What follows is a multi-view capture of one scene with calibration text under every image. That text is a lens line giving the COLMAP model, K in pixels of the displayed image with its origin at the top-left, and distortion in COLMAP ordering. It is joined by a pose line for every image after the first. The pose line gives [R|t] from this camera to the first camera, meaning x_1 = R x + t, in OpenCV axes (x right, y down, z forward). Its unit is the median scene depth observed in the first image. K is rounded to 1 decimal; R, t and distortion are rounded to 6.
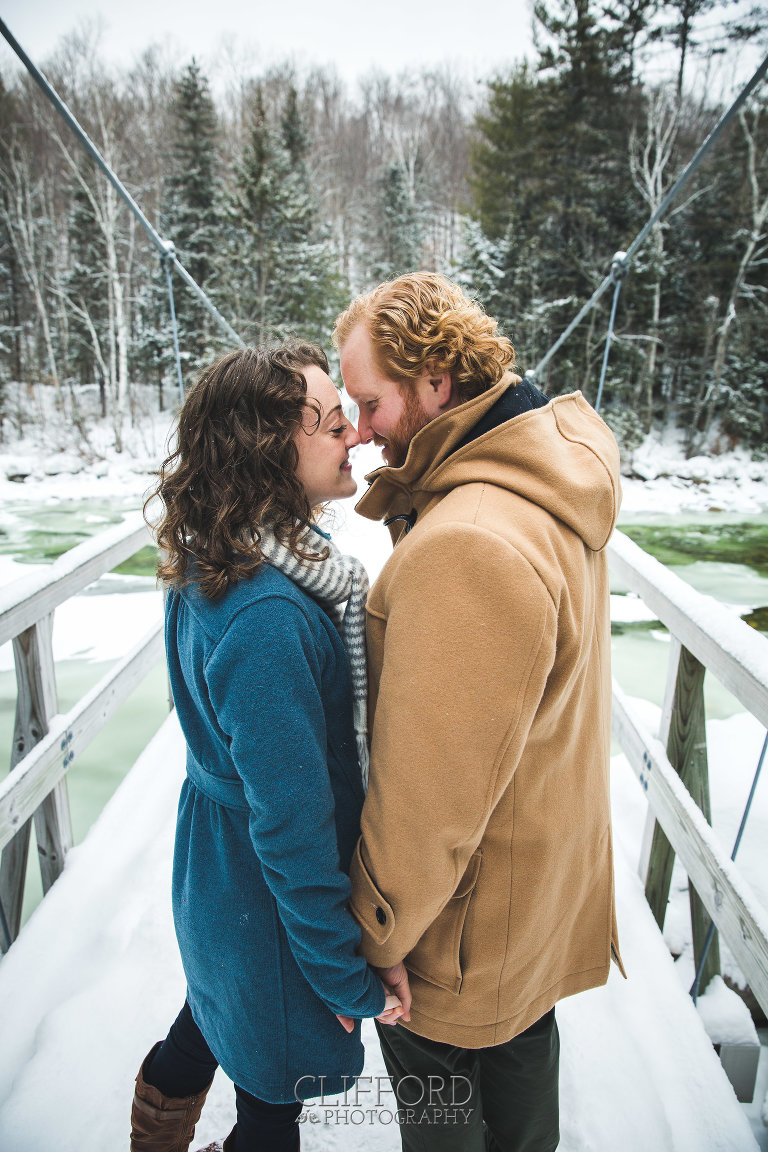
lens RADIAL K [[761.2, 0, 384.0], [0, 761.2, 576.0], [0, 0, 1]] dist [-0.107997, 0.077134]
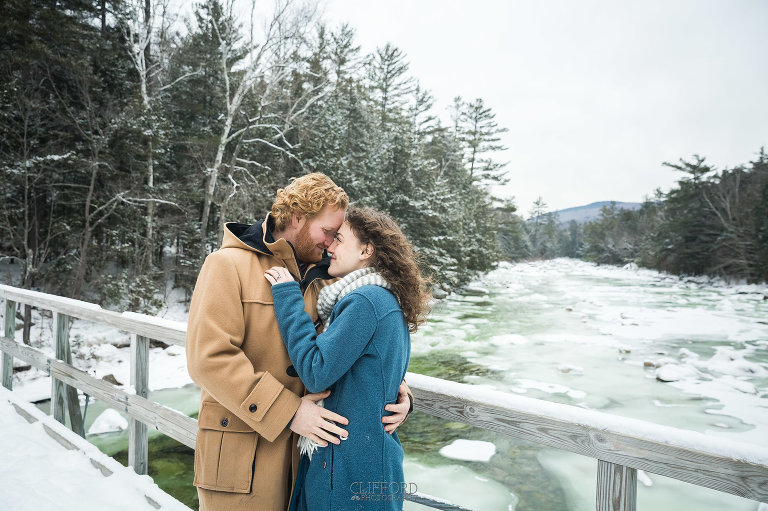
lens RADIAL K [[567.6, 0, 384.0], [0, 567.6, 255.5], [0, 0, 1]] dist [-0.003397, -0.001574]
pose [[0.673953, -0.008816, 0.738722, 0.004418], [0.185614, 0.969875, -0.157765, -0.068998], [-0.715077, 0.243444, 0.655286, 0.281717]]
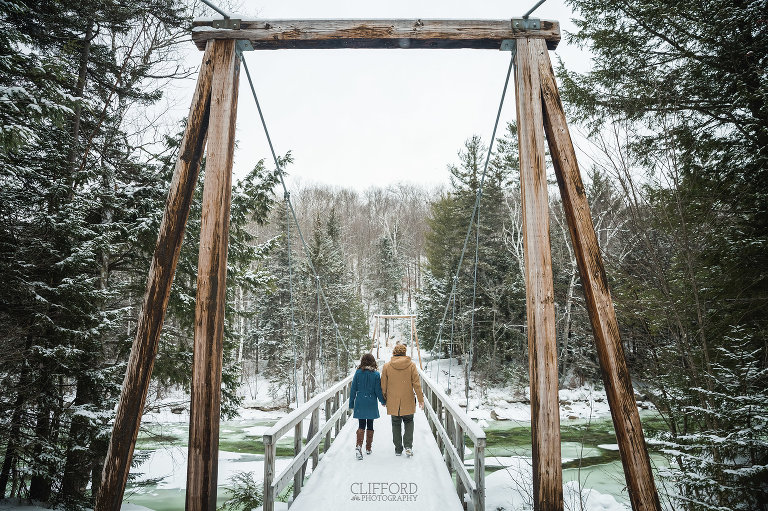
lens RADIAL K [[507.5, 0, 384.0], [0, 507.5, 255.5], [0, 0, 1]] dist [-0.107997, 0.077134]
pose [[0.999625, -0.026055, 0.008404, -0.002364], [0.027136, 0.902384, -0.430078, 0.048612], [0.003622, 0.430145, 0.902752, -0.195107]]
